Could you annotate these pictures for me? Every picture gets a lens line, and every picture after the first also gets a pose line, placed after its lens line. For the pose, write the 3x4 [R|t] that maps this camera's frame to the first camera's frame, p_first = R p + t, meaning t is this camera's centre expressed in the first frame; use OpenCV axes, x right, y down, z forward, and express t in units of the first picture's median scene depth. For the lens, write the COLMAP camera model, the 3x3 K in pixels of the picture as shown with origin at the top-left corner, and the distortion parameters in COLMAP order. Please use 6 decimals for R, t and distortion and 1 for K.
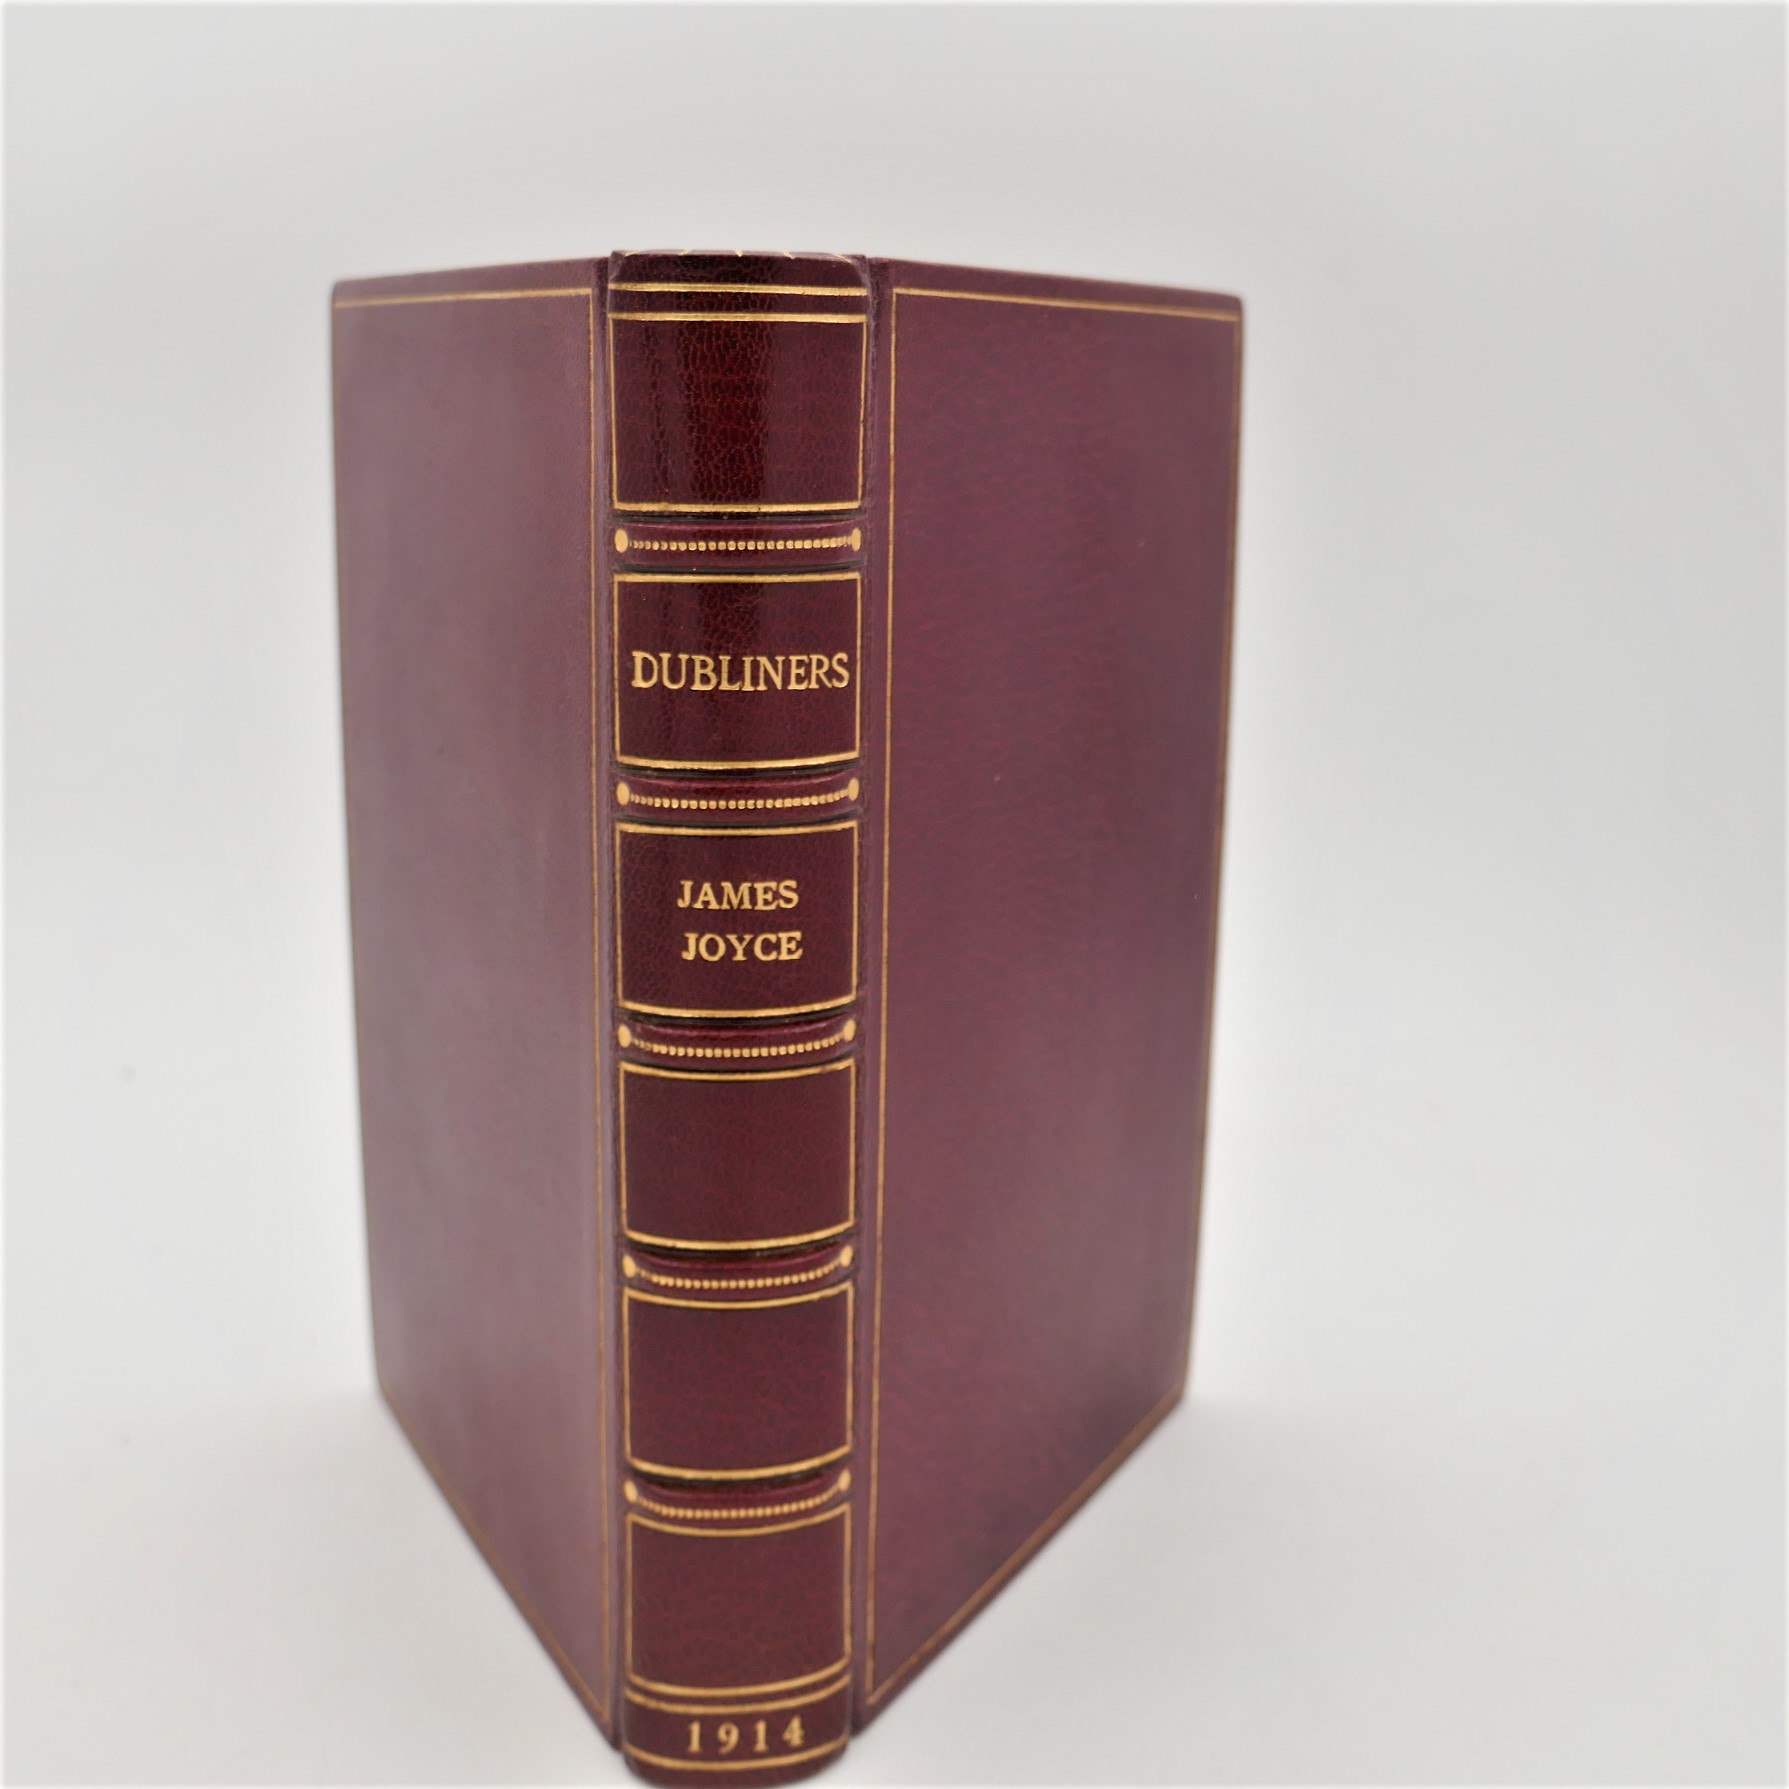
lens RADIAL K [[2317.8, 0, 893.8], [0, 2317.8, 885.6], [0, 0, 1]] dist [-0.039102, 0.000000]
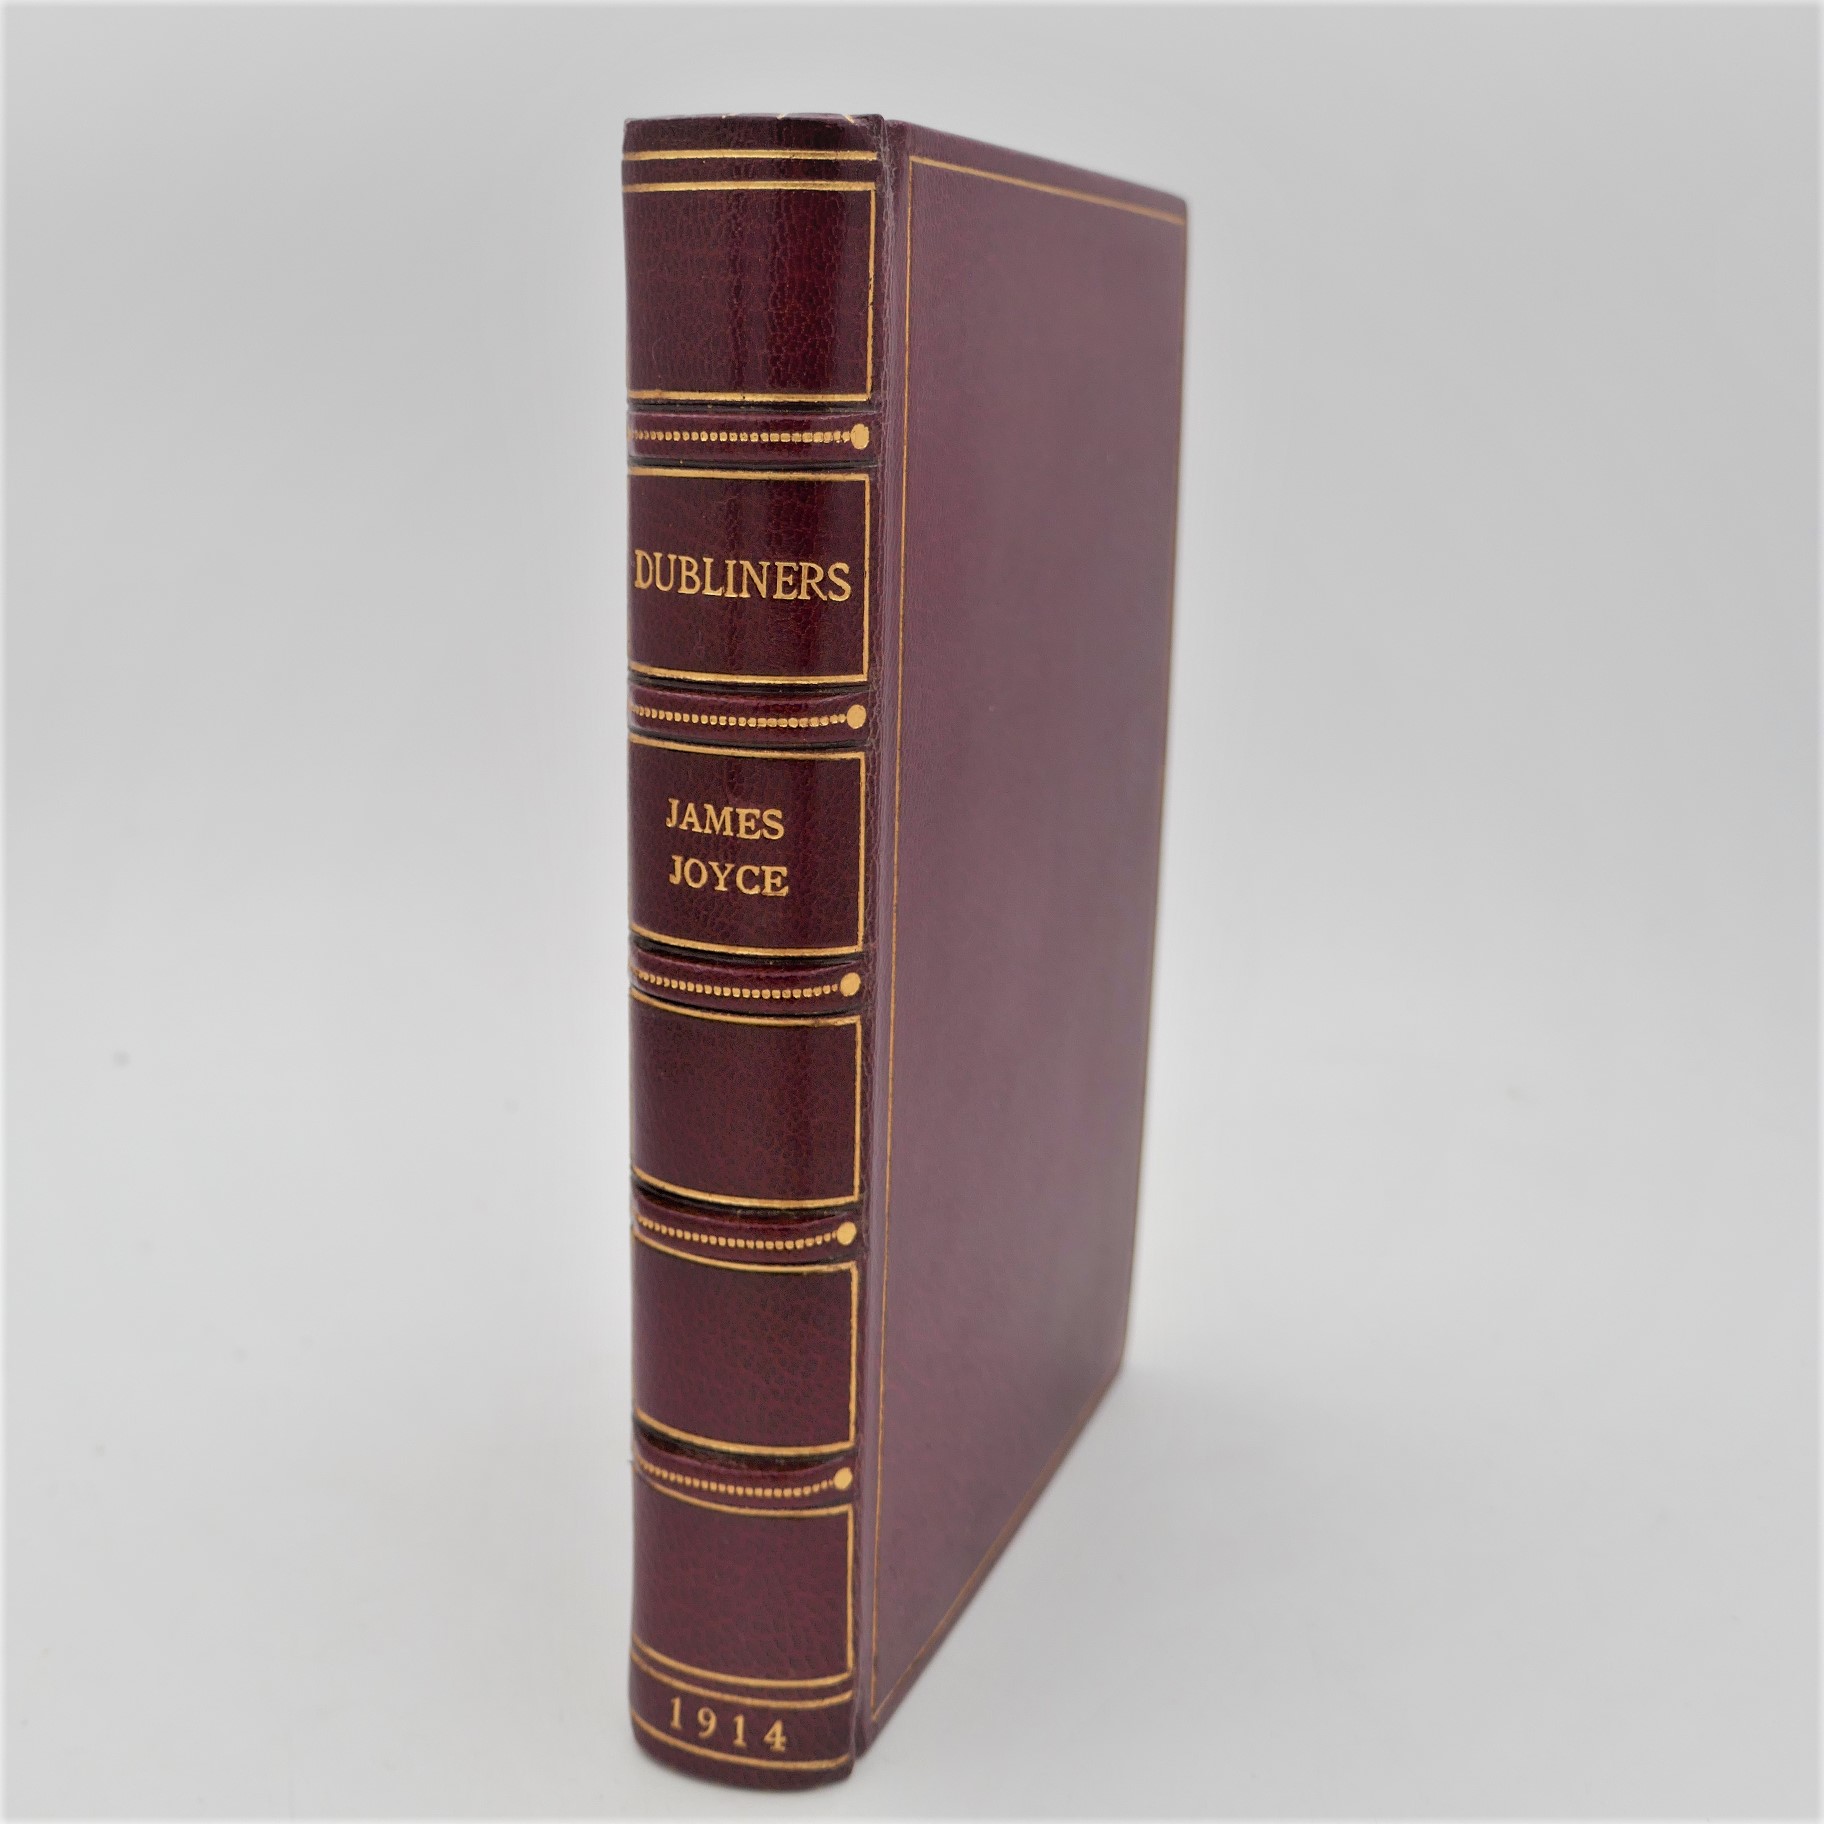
lens RADIAL K [[2363.2, 0, 910.4], [0, 2363.2, 921.6], [0, 0, 1]] dist [-0.039102, 0.000000]
pose [[0.894015, 0.111749, -0.433877, 0.413826], [-0.106004, 0.993658, 0.037502, 0.001096], [0.435316, 0.012465, 0.900191, 0.185026]]
